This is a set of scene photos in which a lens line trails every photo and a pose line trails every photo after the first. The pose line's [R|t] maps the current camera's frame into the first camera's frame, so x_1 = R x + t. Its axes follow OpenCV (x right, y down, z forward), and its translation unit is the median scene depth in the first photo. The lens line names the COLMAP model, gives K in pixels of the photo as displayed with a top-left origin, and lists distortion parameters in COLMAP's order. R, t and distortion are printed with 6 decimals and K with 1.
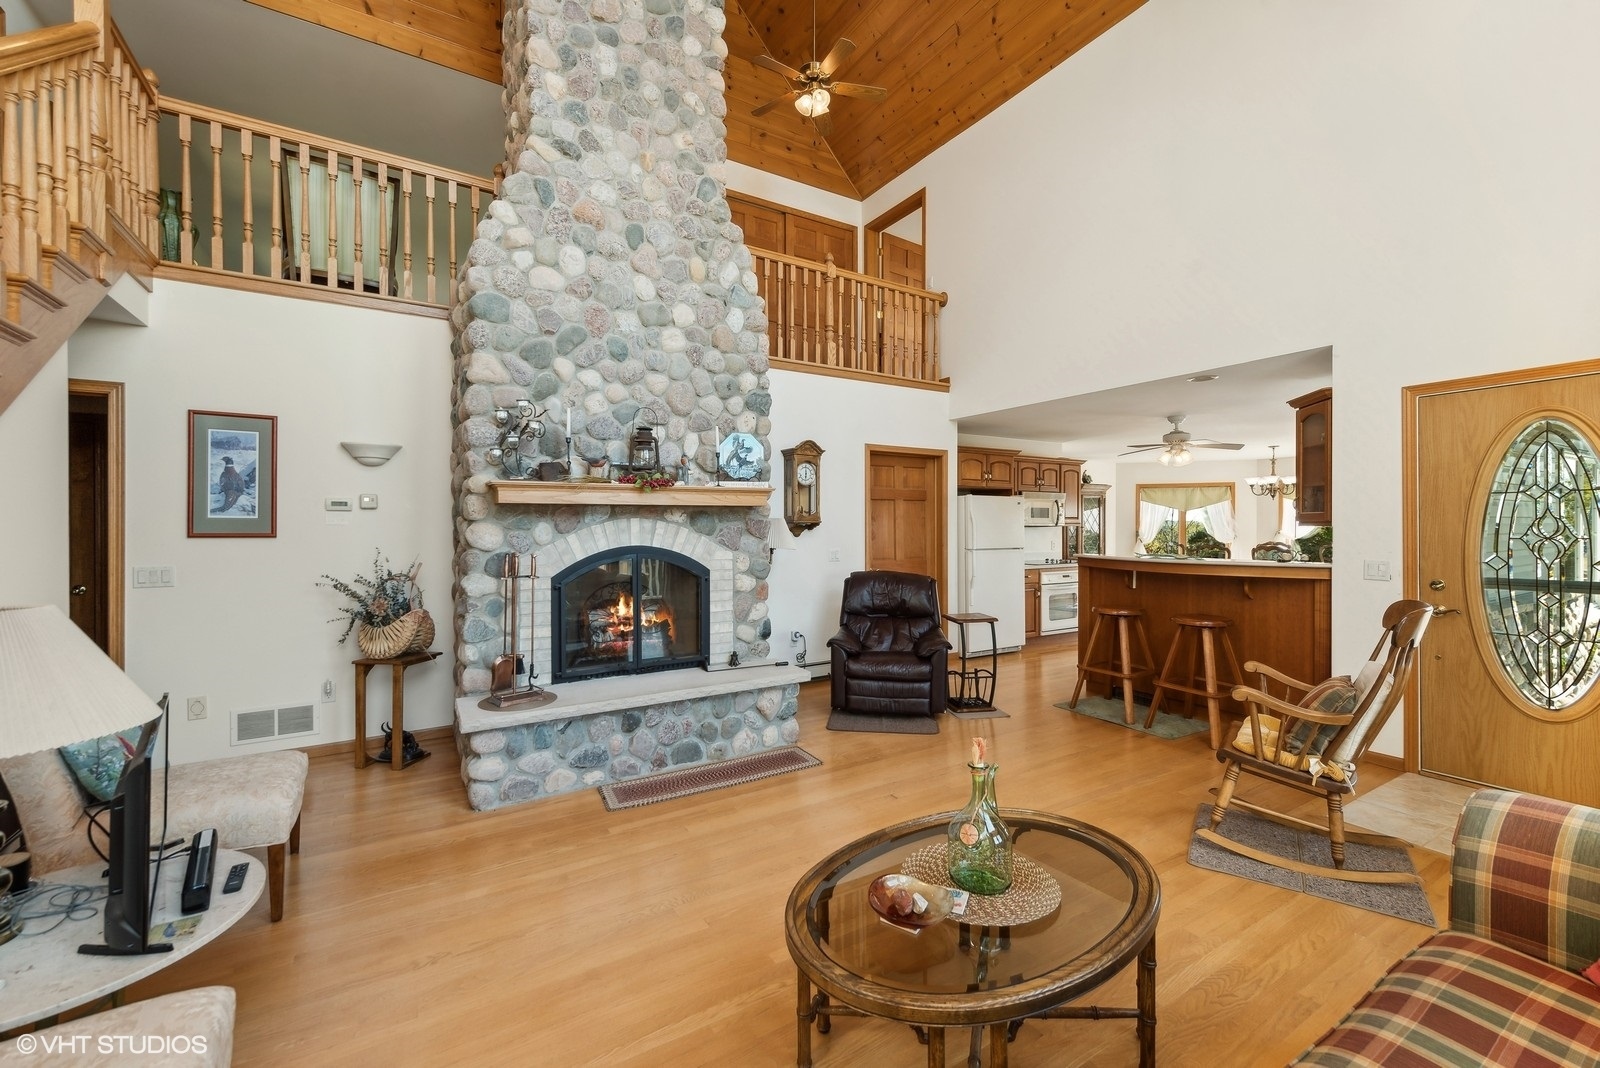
lens RADIAL K [[642.9, 0, 788.7], [0, 642.9, 532.0], [0, 0, 1]] dist [0.000042, -0.000936]
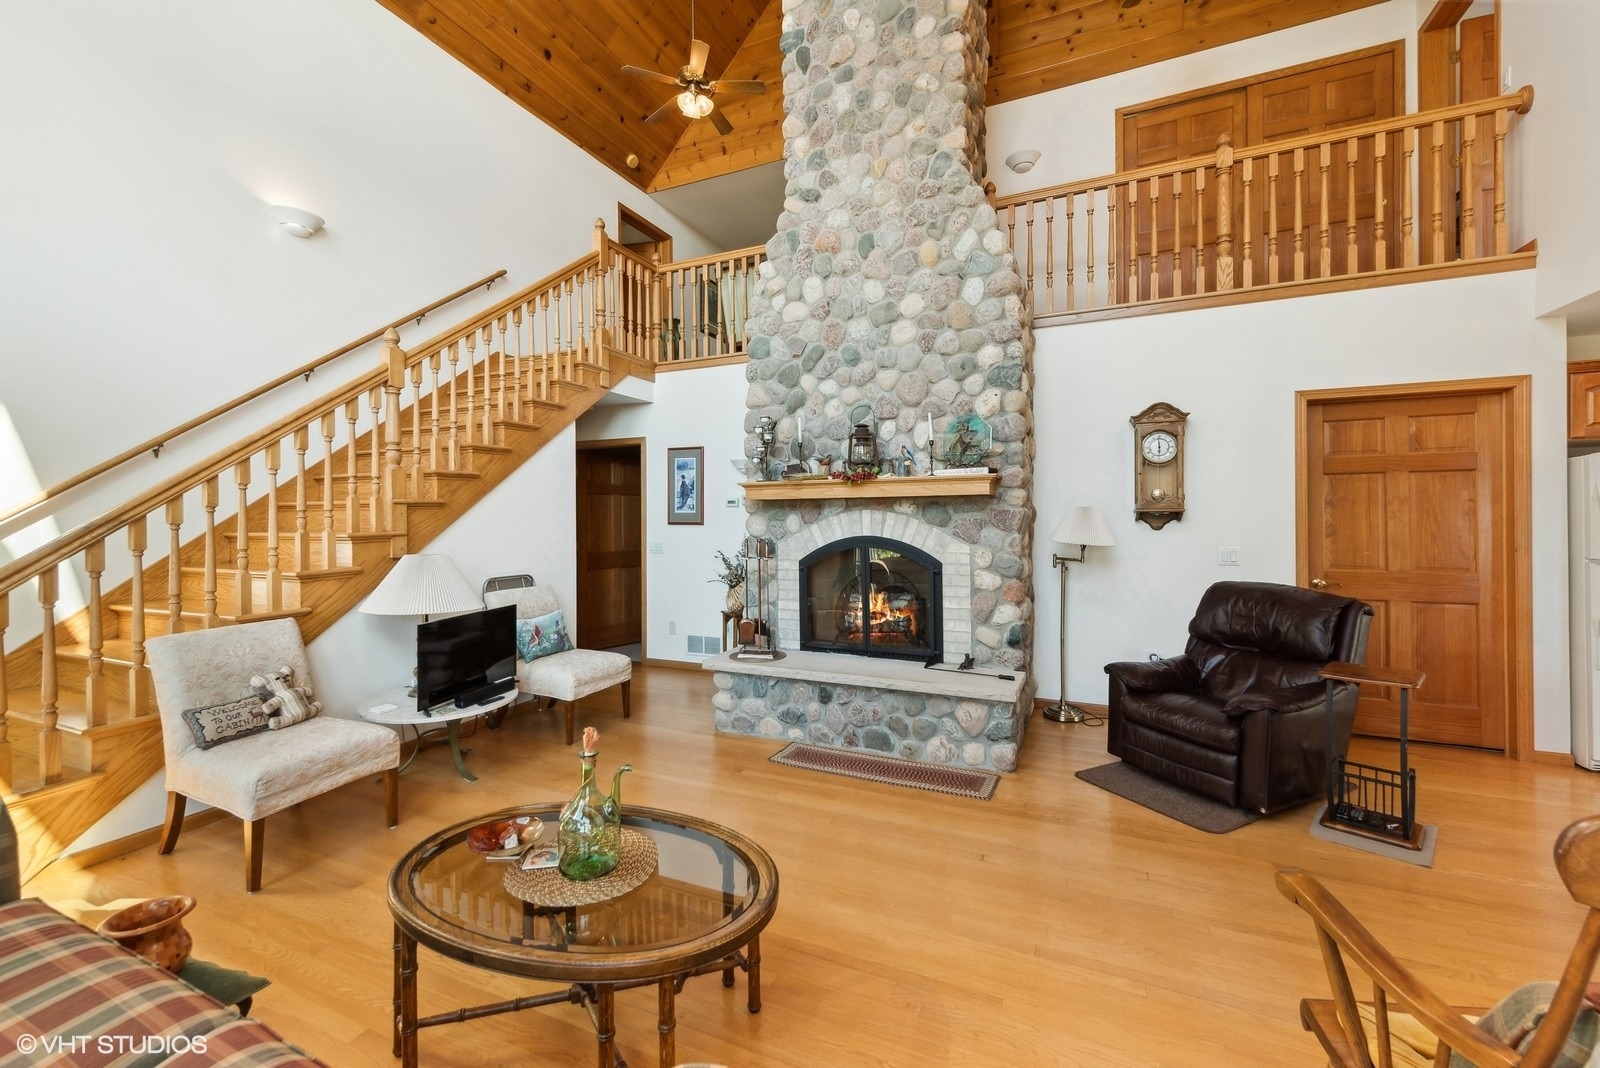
lens RADIAL K [[642.9, 0, 792.4], [0, 642.9, 519.8], [0, 0, 1]] dist [0.000042, -0.000936]
pose [[0.560696, 0.002510, -0.828018, 0.574527], [-0.002700, 0.999996, 0.001203, -0.006097], [0.828017, 0.001561, 0.560701, 0.299911]]
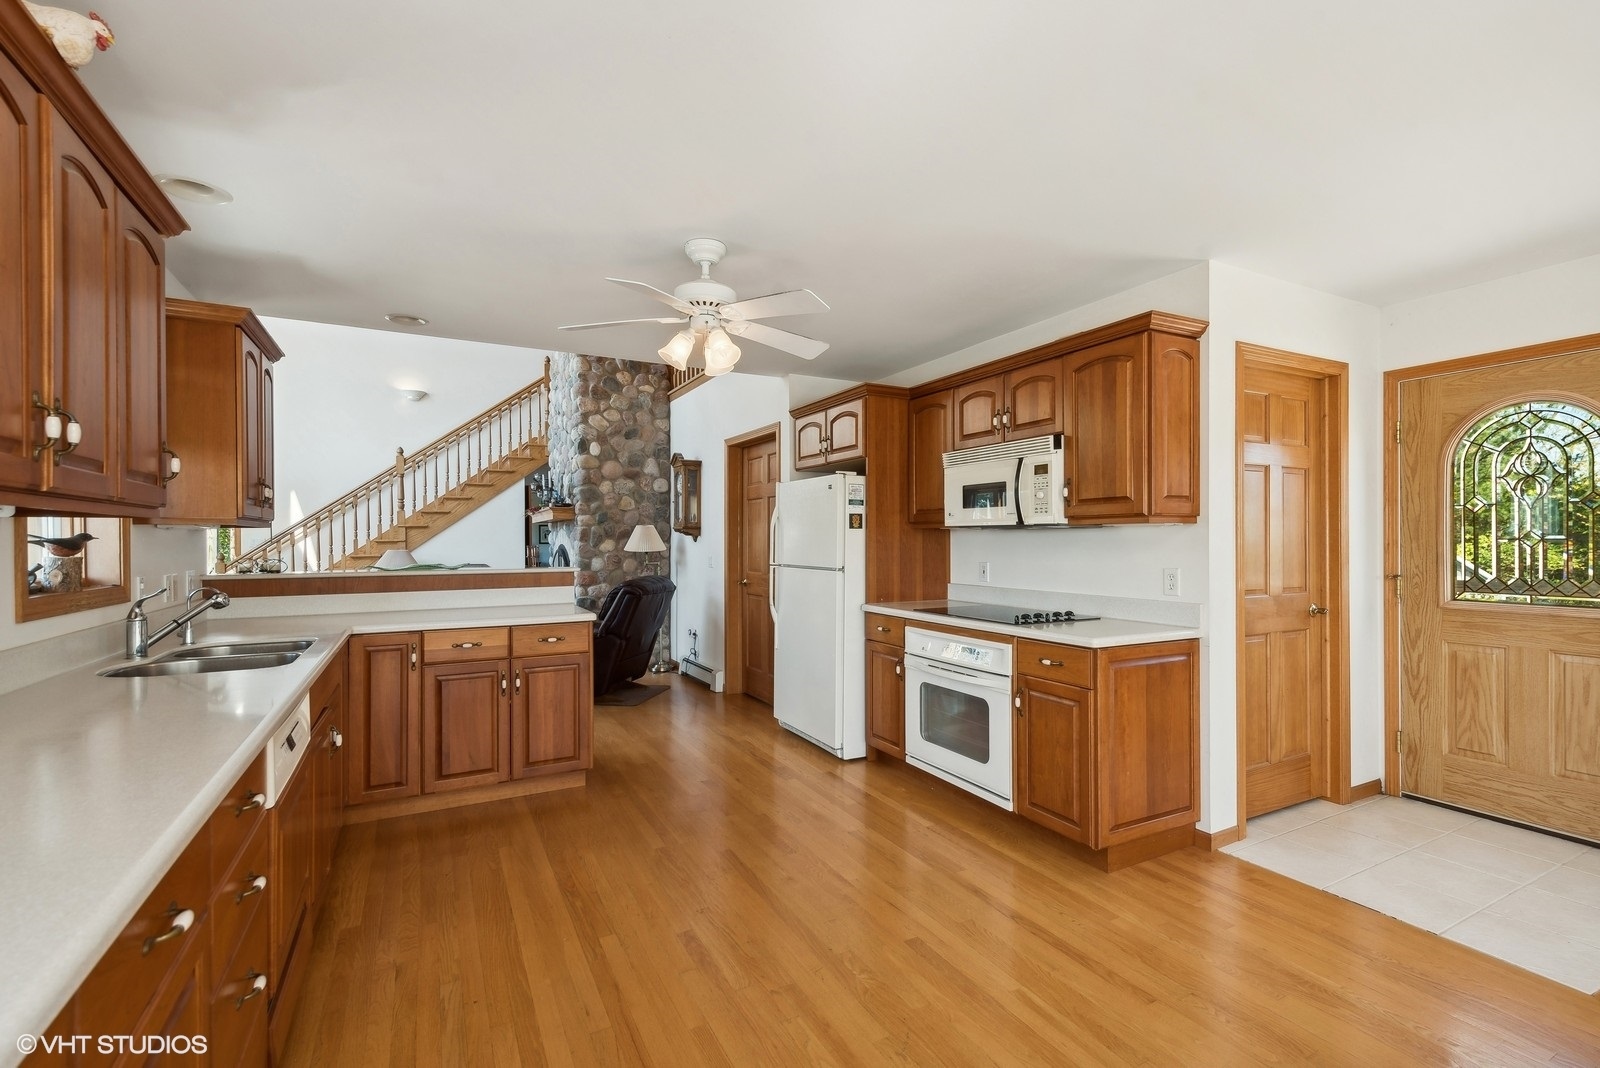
lens RADIAL K [[705.1, 0, 797.0], [0, 705.1, 538.1], [0, 0, 1]] dist [0.001529, 0.000459]
pose [[-0.057696, 0.003112, -0.998329, 1.704581], [-0.004301, 0.999985, 0.003366, -0.004231], [0.998325, 0.004488, -0.057682, 1.796743]]
